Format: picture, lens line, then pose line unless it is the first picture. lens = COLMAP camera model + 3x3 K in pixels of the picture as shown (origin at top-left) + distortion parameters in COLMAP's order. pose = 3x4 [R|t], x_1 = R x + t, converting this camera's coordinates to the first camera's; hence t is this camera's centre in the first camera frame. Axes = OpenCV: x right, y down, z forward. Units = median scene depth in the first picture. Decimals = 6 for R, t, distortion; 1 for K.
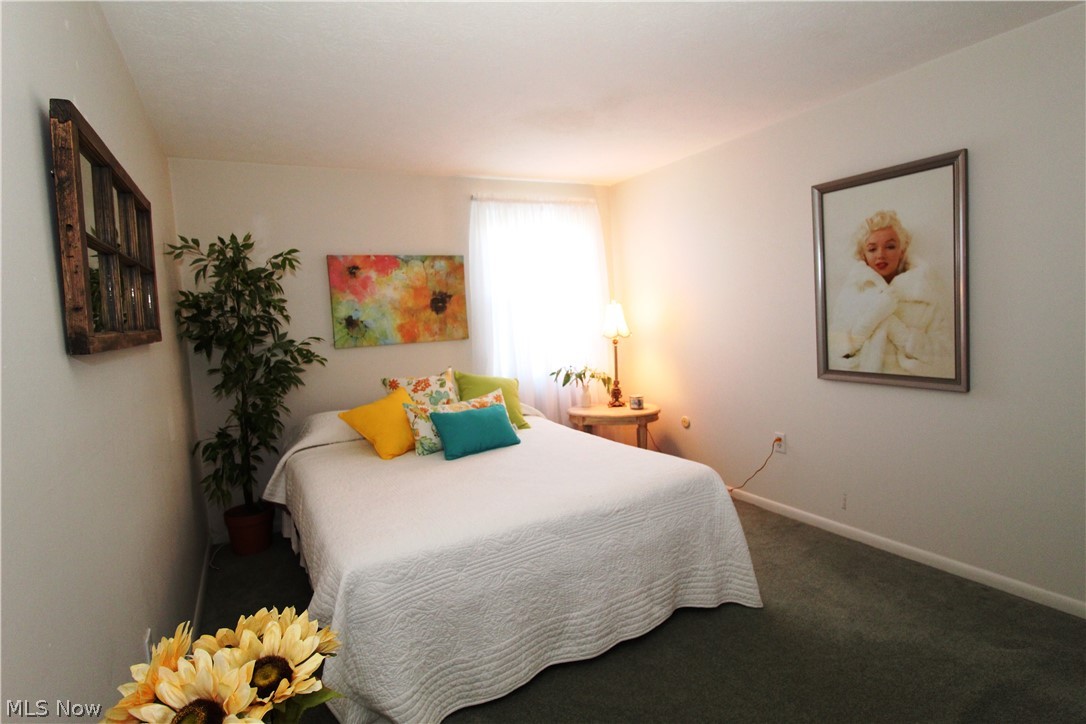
lens RADIAL K [[548.4, 0, 550.0], [0, 548.4, 344.2], [0, 0, 1]] dist [-0.025662, 0.000257]
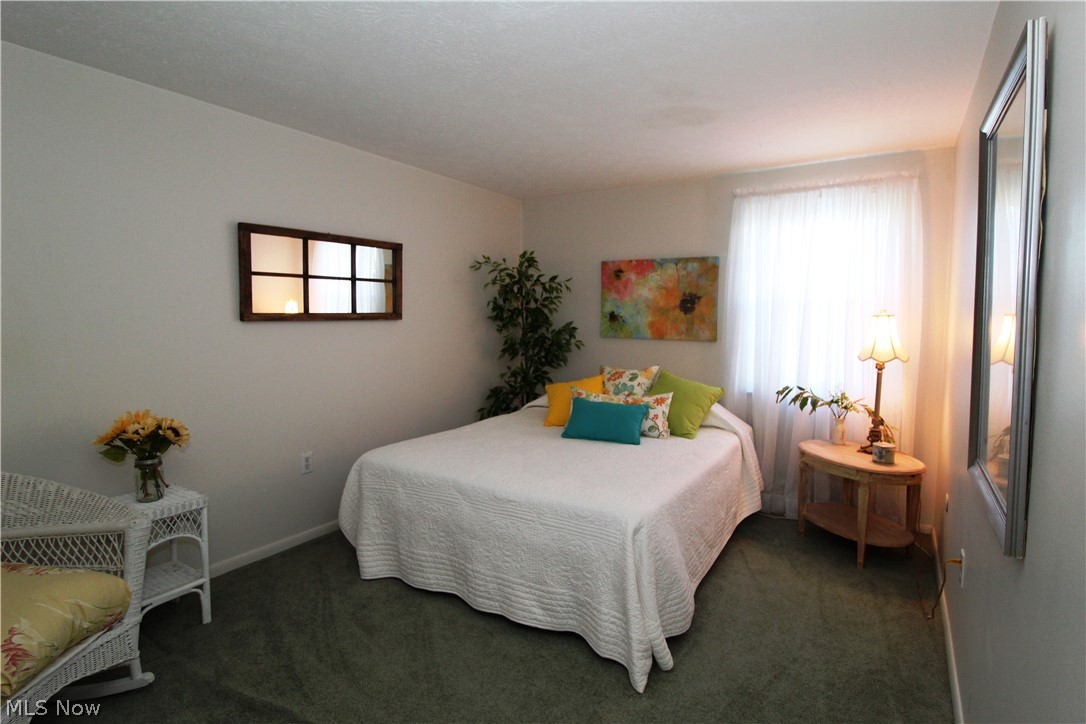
lens RADIAL K [[548.4, 0, 550.0], [0, 548.4, 344.2], [0, 0, 1]] dist [-0.025662, 0.000257]
pose [[0.479802, 0.107604, -0.870754, 0.592700], [-0.088492, 0.993325, 0.073990, -0.054145], [0.872903, 0.041554, 0.486121, 0.281196]]
